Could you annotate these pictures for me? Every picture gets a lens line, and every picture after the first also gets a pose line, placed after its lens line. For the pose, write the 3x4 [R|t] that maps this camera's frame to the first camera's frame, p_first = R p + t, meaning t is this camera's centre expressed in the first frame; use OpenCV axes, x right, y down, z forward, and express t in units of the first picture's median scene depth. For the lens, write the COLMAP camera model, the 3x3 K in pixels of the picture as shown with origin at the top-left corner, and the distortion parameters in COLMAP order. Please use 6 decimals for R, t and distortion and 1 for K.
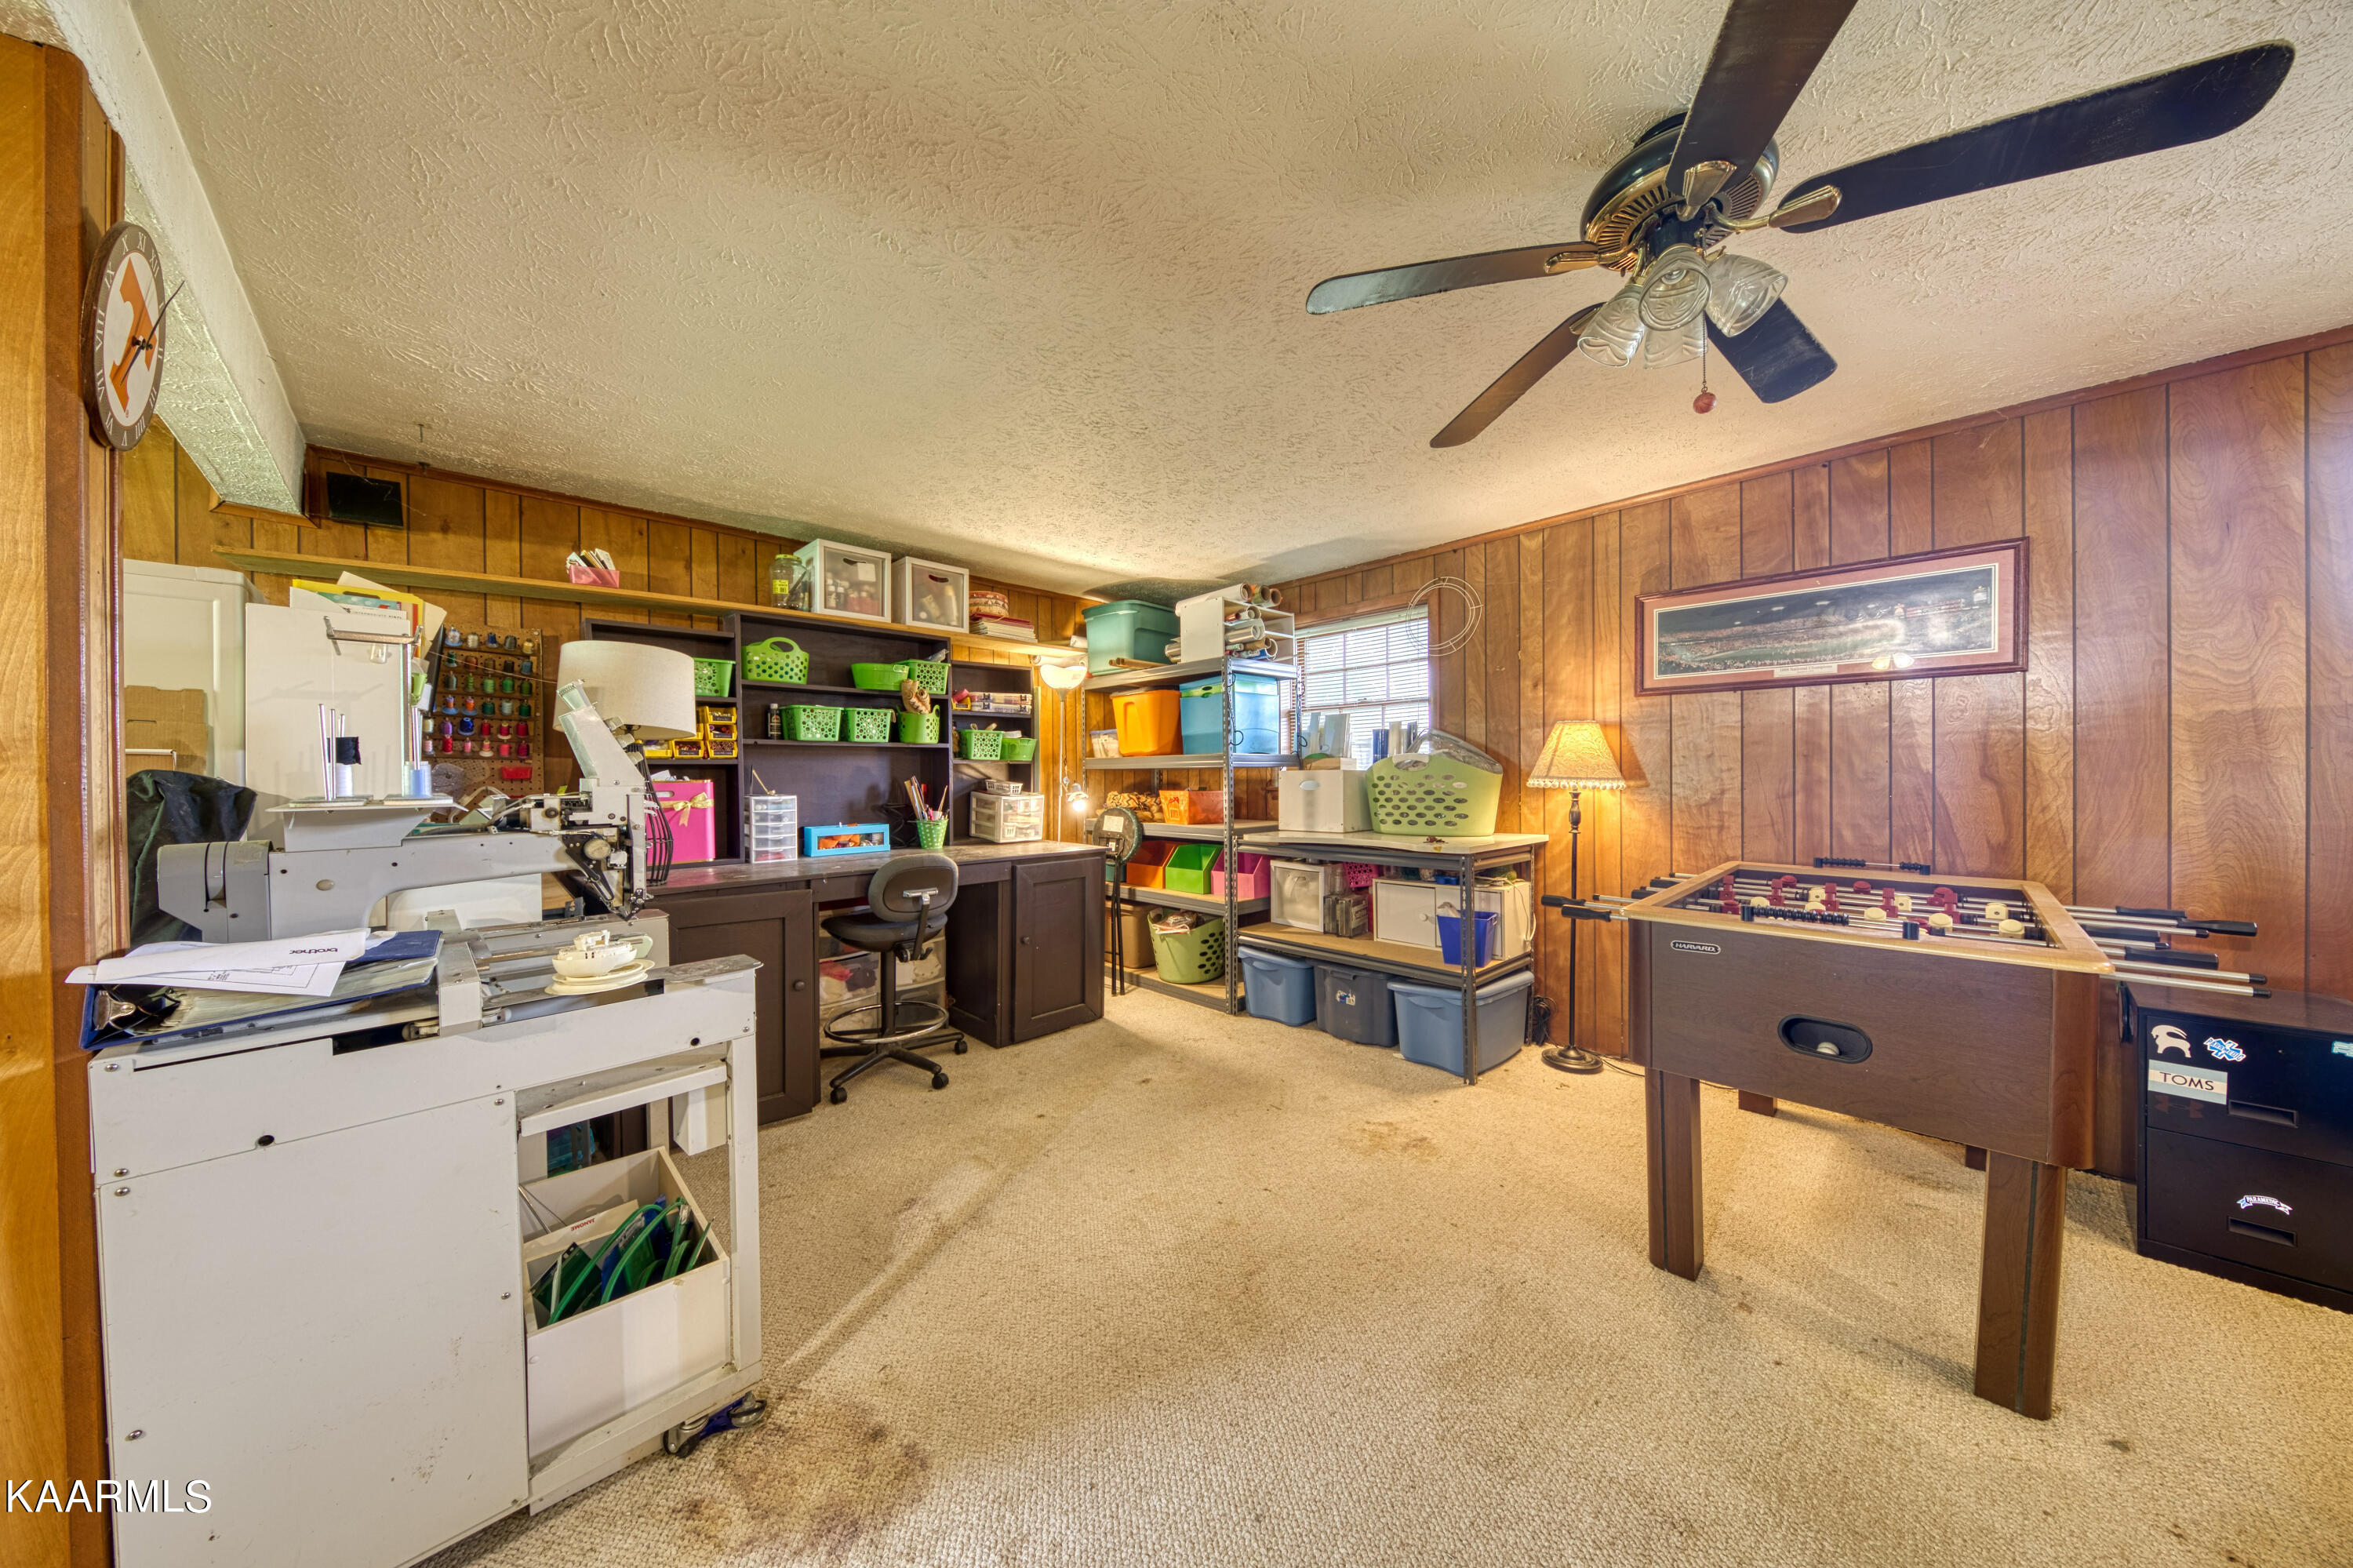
lens RADIAL K [[729.6, 0, 1176.5], [0, 729.6, 784.0], [0, 0, 1]] dist [0.001202, -0.004392]
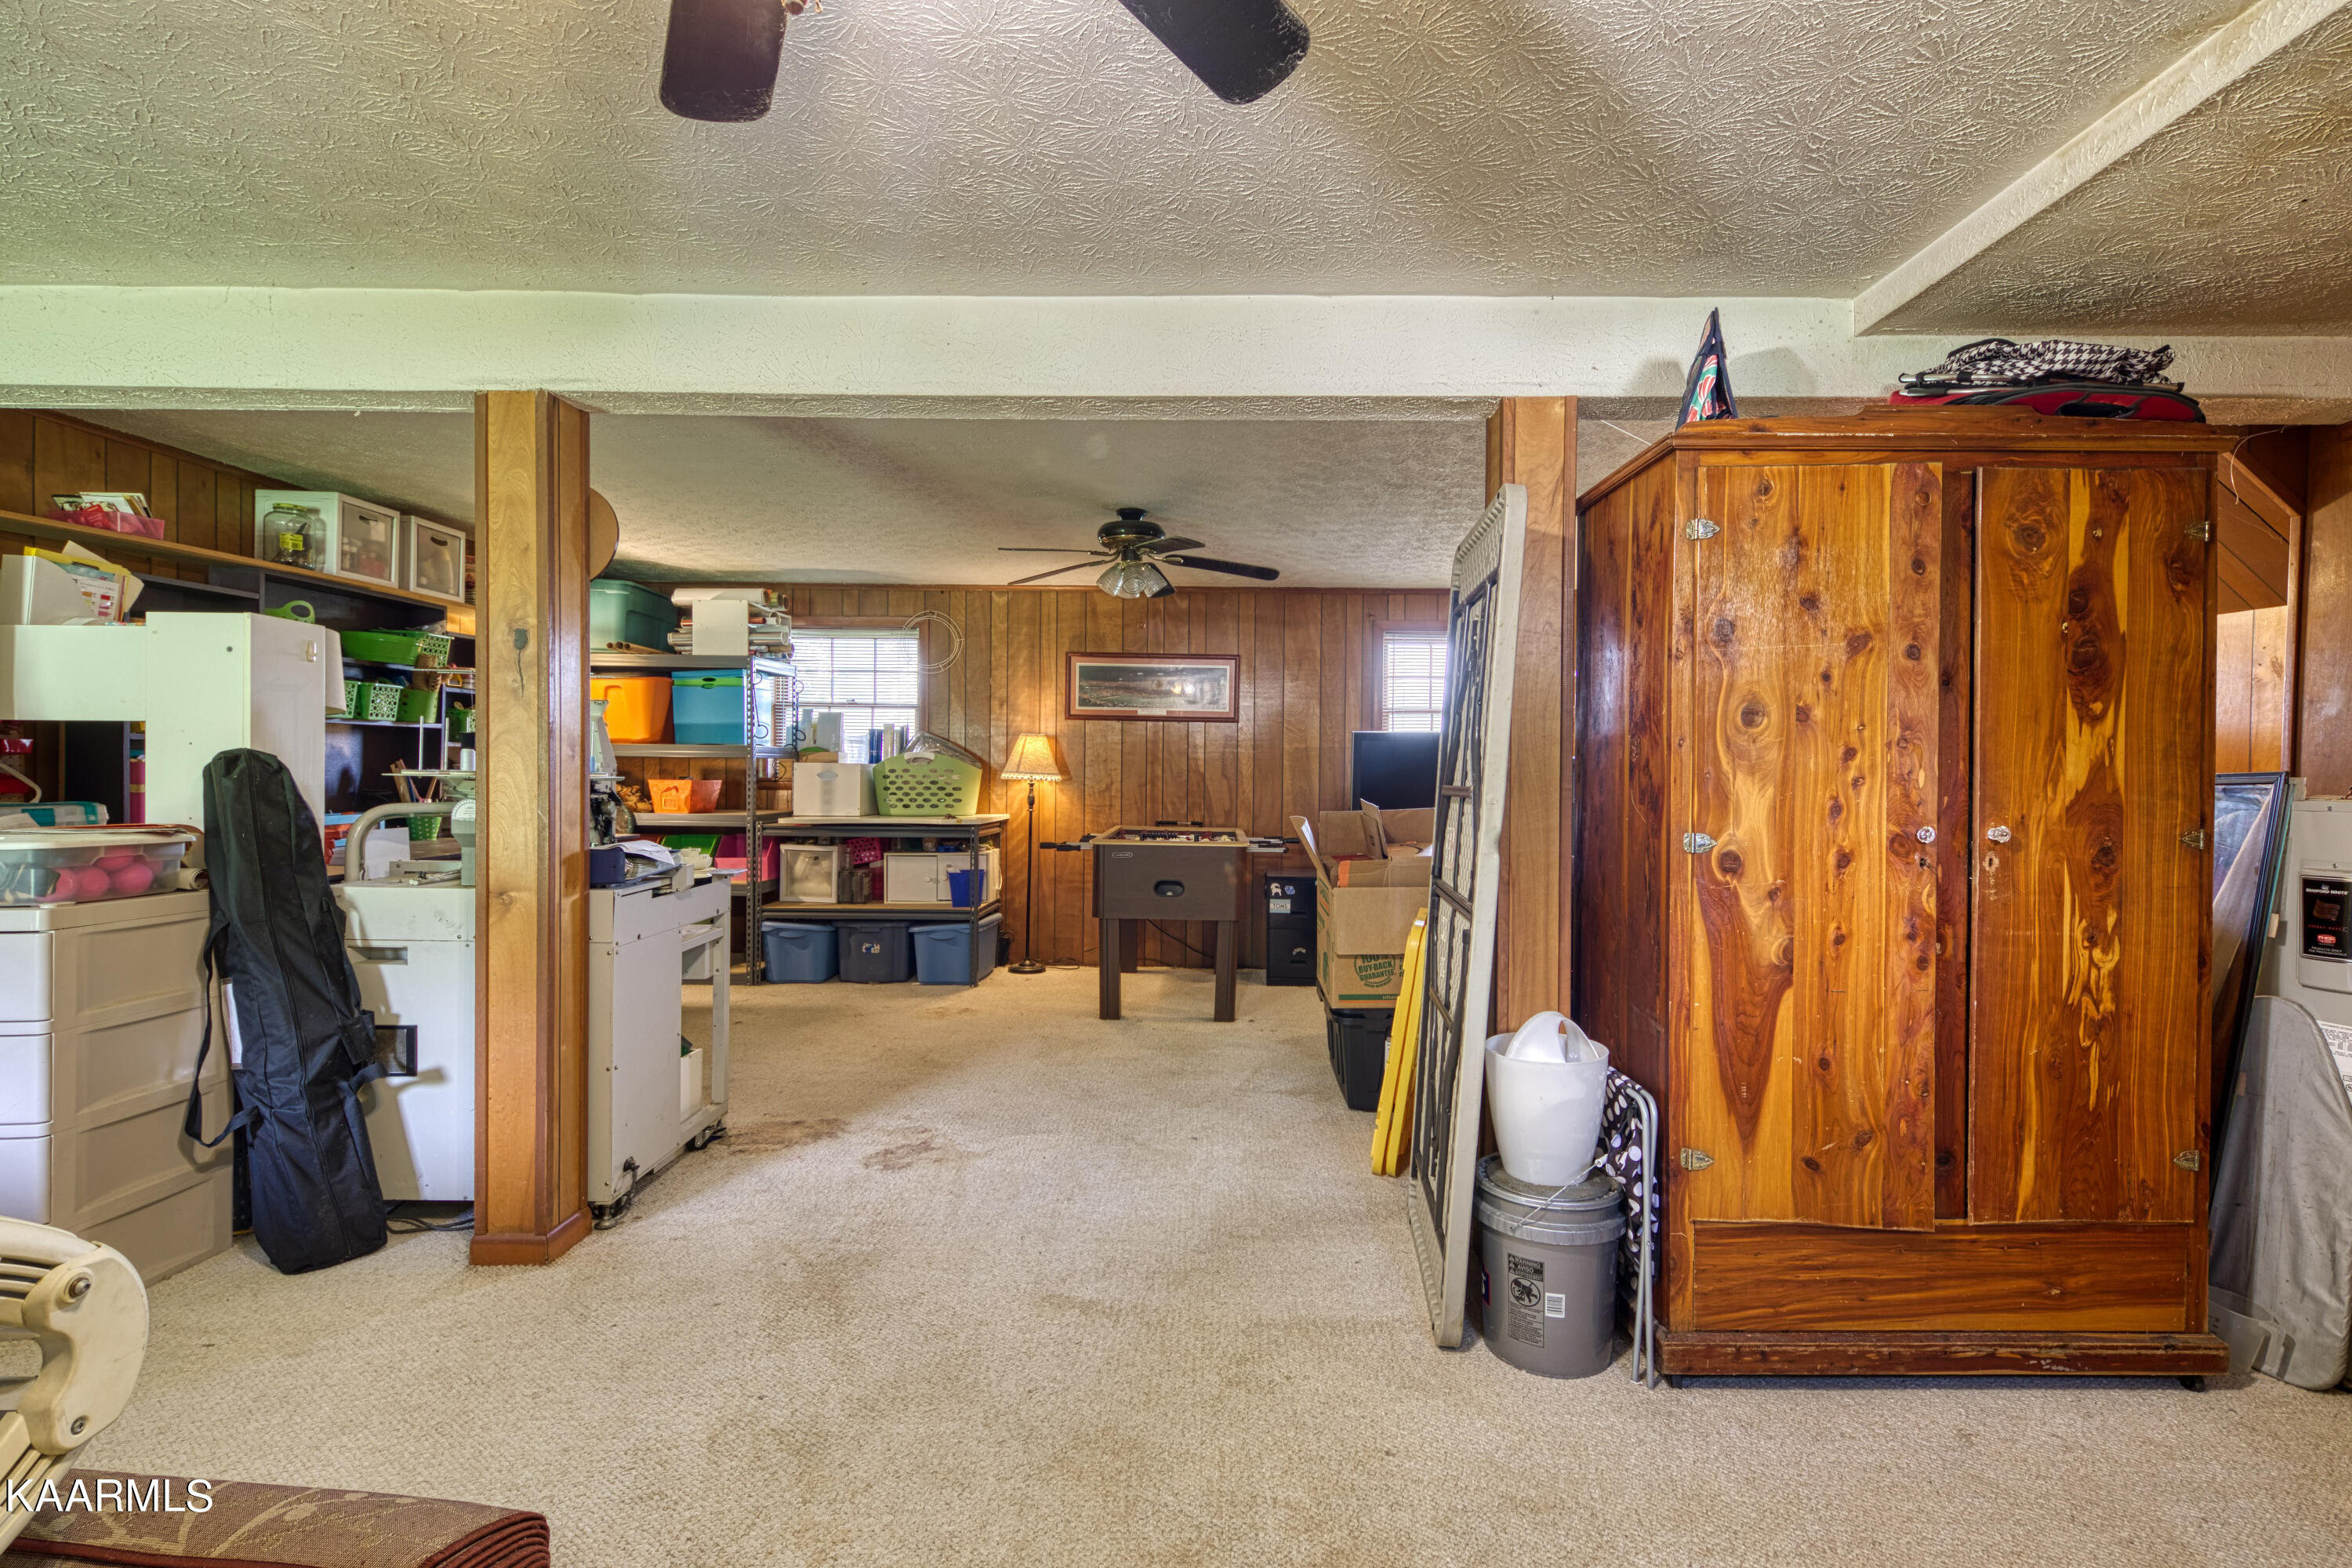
lens RADIAL K [[1017.8, 0, 1176.0], [0, 1017.8, 784.0], [0, 0, 1]] dist [0.000303, -0.000025]
pose [[0.716318, 0.008515, 0.697722, -0.627881], [-0.010814, 0.999941, -0.001102, 0.011827], [-0.697690, -0.006756, 0.716368, -0.618743]]
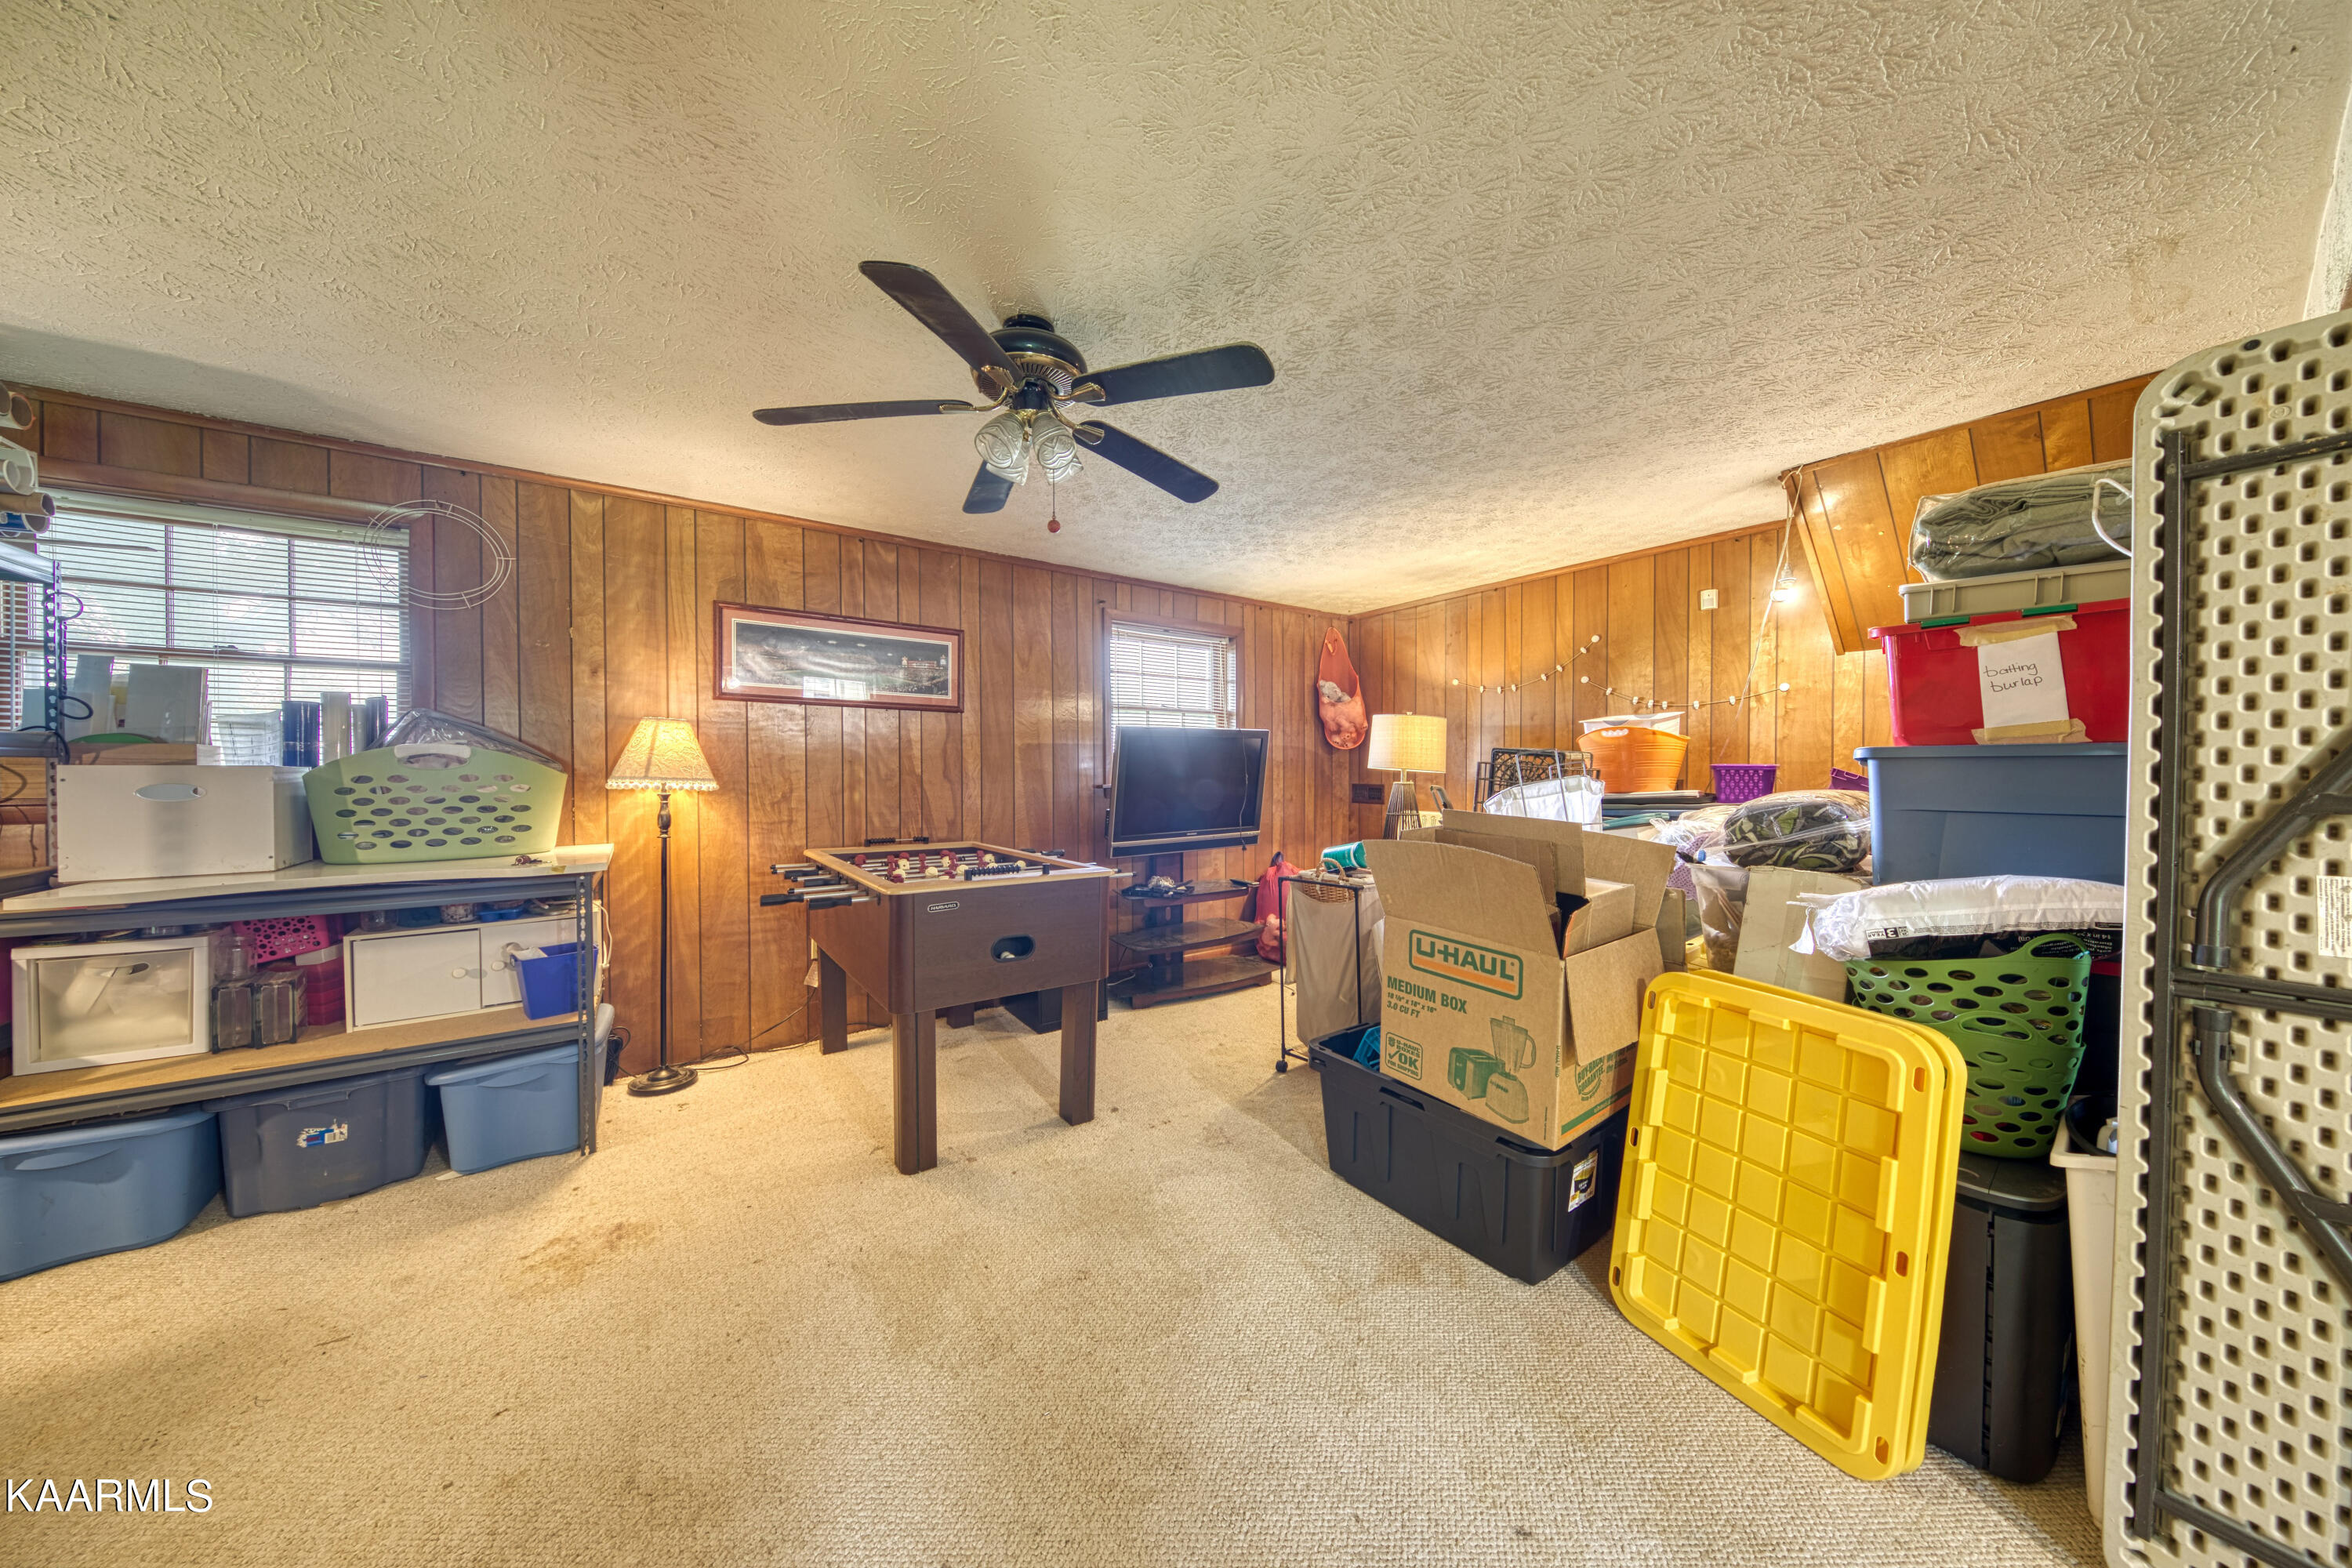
lens RADIAL K [[733.5, 0, 1176.0], [0, 733.5, 784.0], [0, 0, 1]] dist [-0.013282, 0.000013]
pose [[0.148799, -0.006412, 0.988847, -0.269293], [0.009985, 0.999938, 0.004982, 0.000181], [-0.988817, 0.009132, 0.148853, 0.201119]]
